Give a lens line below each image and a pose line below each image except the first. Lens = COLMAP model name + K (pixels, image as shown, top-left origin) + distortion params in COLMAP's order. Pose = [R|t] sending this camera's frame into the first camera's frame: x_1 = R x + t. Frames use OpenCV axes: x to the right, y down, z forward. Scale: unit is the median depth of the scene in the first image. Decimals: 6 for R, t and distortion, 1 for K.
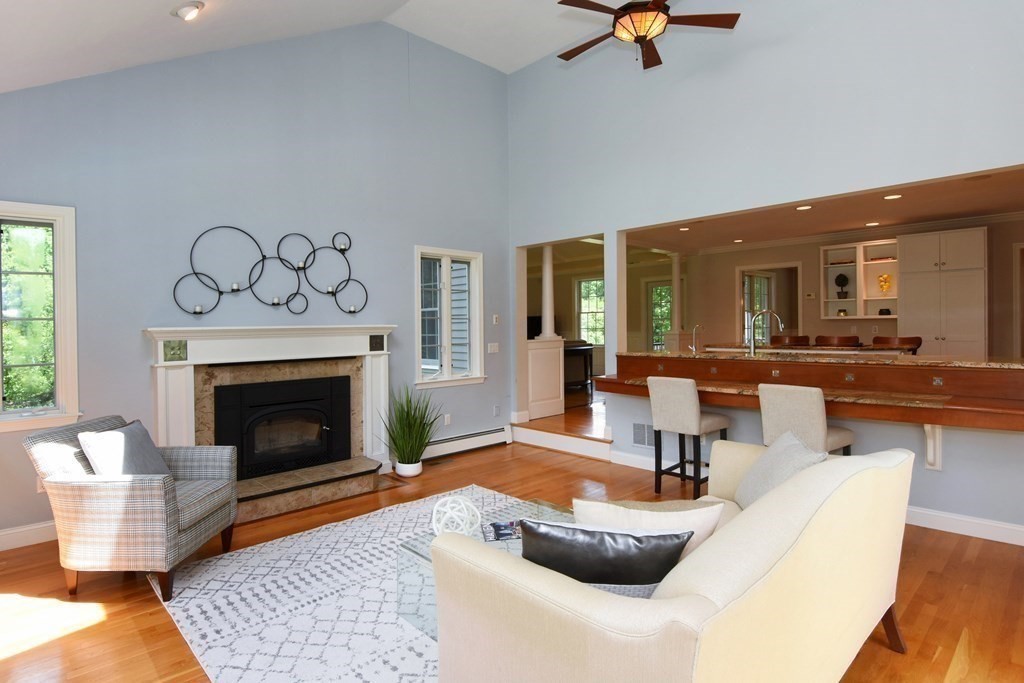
lens RADIAL K [[551.3, 0, 510.9], [0, 551.3, 346.8], [0, 0, 1]] dist [0.001657, -0.019578]
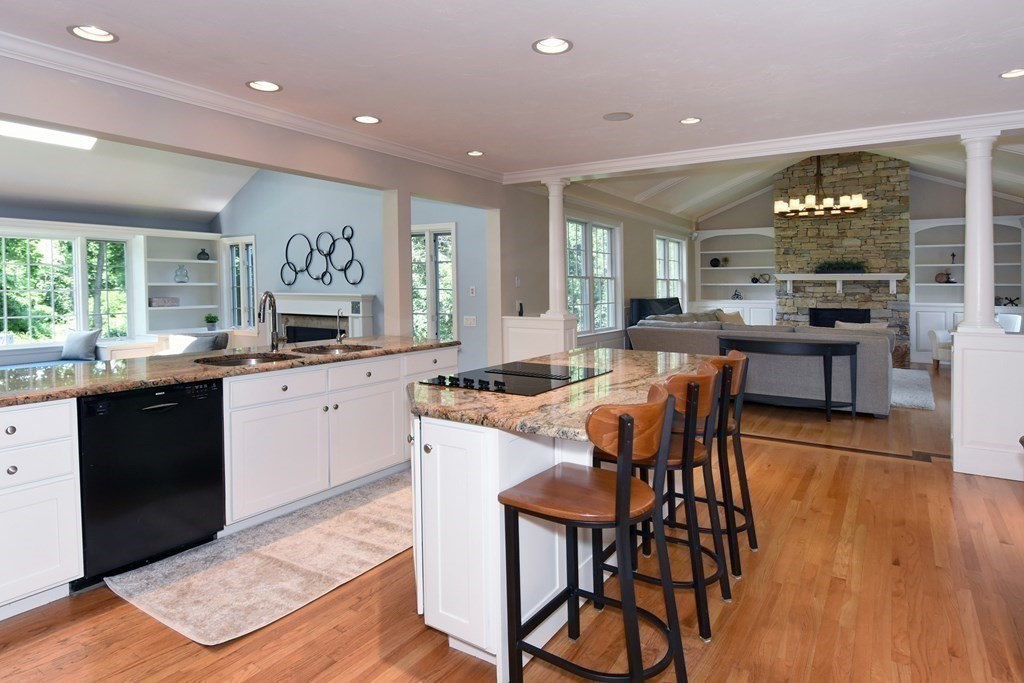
lens RADIAL K [[582.5, 0, 515.0], [0, 582.5, 287.1], [0, 0, 1]] dist [-0.000546, -0.000117]
pose [[0.218544, 0.021230, -0.975596, 1.283630], [-0.043259, 0.998991, 0.012049, -0.096686], [0.974868, 0.039570, 0.219242, 1.168570]]
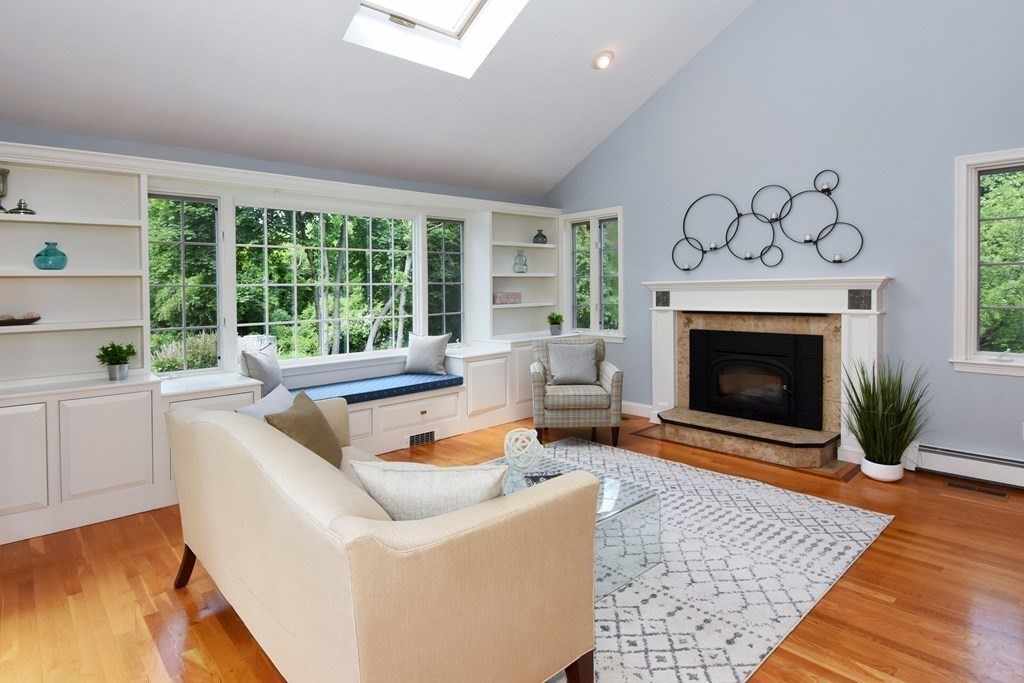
lens RADIAL K [[543.8, 0, 506.6], [0, 543.8, 318.5], [0, 0, 1]] dist [0.000381, -0.000216]
pose [[-0.036086, 0.079951, -0.996145, 0.616187], [-0.013218, 0.996669, 0.080472, -0.039875], [0.999261, 0.016071, -0.034909, 0.569823]]
